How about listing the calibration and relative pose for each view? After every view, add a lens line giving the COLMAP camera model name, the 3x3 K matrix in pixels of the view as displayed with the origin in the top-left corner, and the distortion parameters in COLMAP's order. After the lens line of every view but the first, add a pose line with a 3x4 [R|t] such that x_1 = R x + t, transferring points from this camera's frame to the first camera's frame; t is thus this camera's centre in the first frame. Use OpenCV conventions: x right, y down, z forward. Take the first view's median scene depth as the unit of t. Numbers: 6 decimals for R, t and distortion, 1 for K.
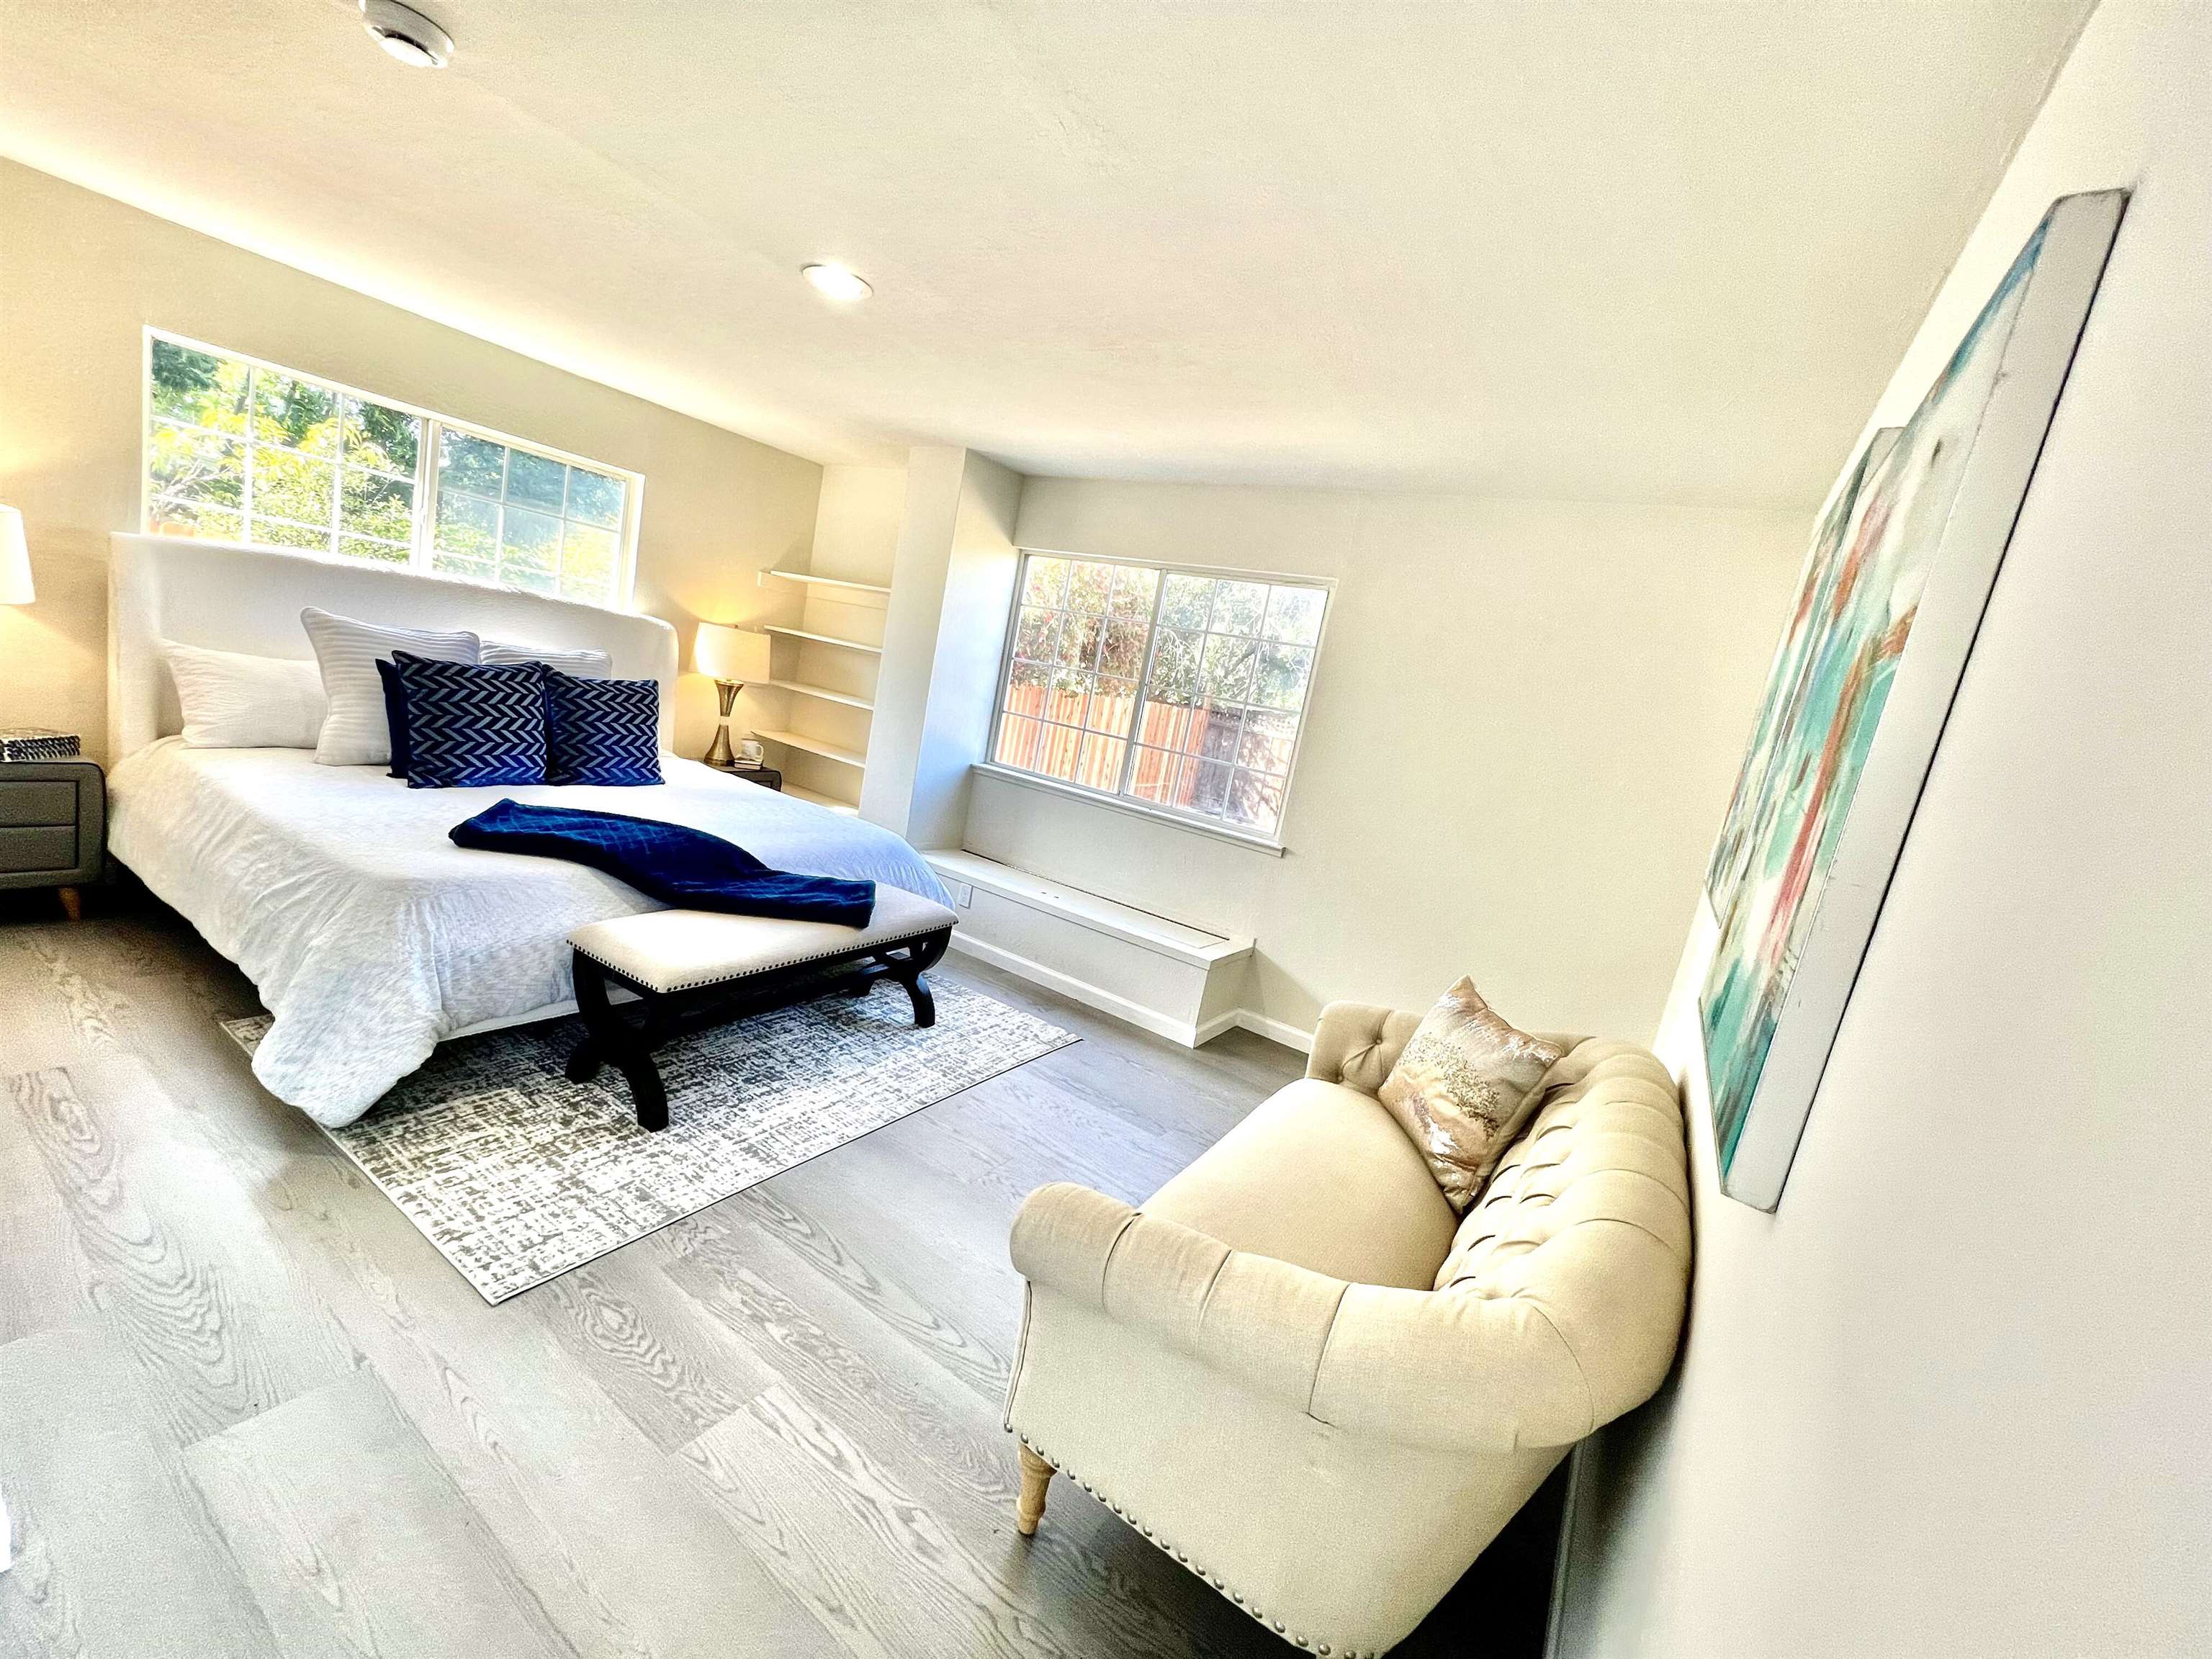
lens RADIAL K [[876.9, 0, 1106.0], [0, 876.9, 829.5], [0, 0, 1]] dist [-0.005359, 0.000193]
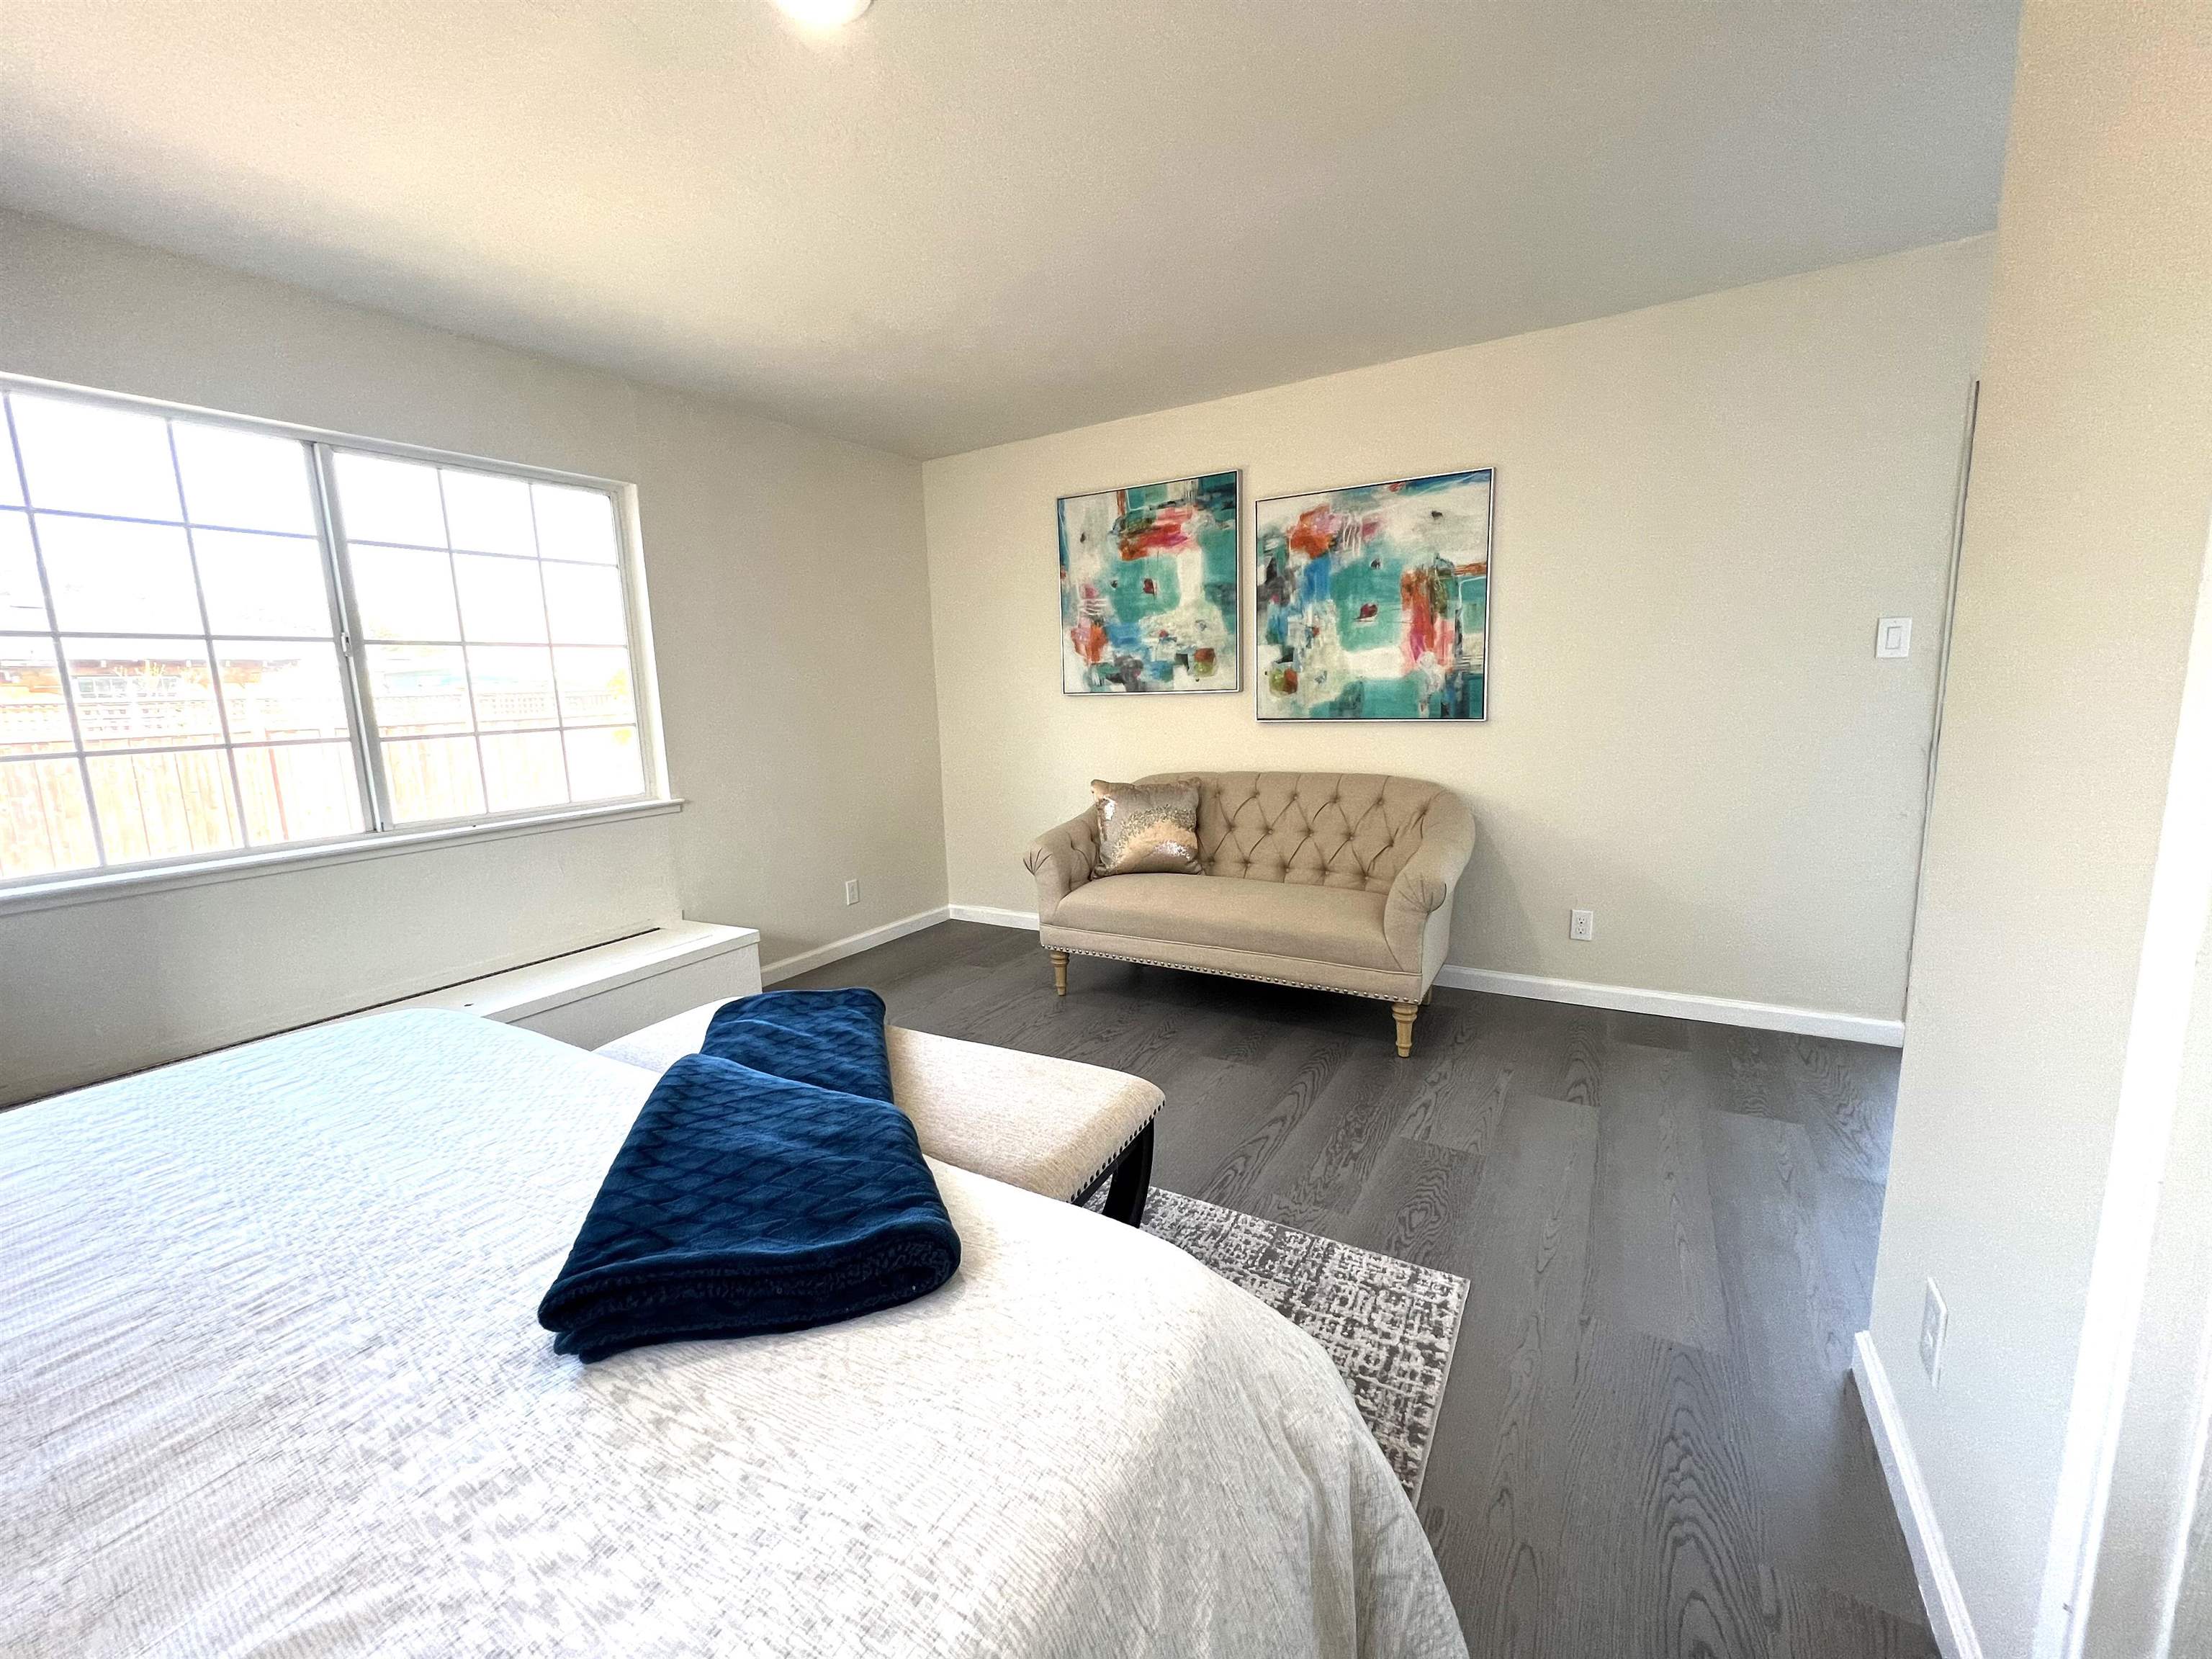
lens RADIAL K [[876.9, 0, 1106.0], [0, 876.9, 829.5], [0, 0, 1]] dist [-0.005359, 0.000193]
pose [[-0.034174, -0.335582, 0.941391, -1.363173], [0.195170, 0.921565, 0.335600, -0.343864], [-0.980174, 0.195200, 0.034002, 1.182032]]
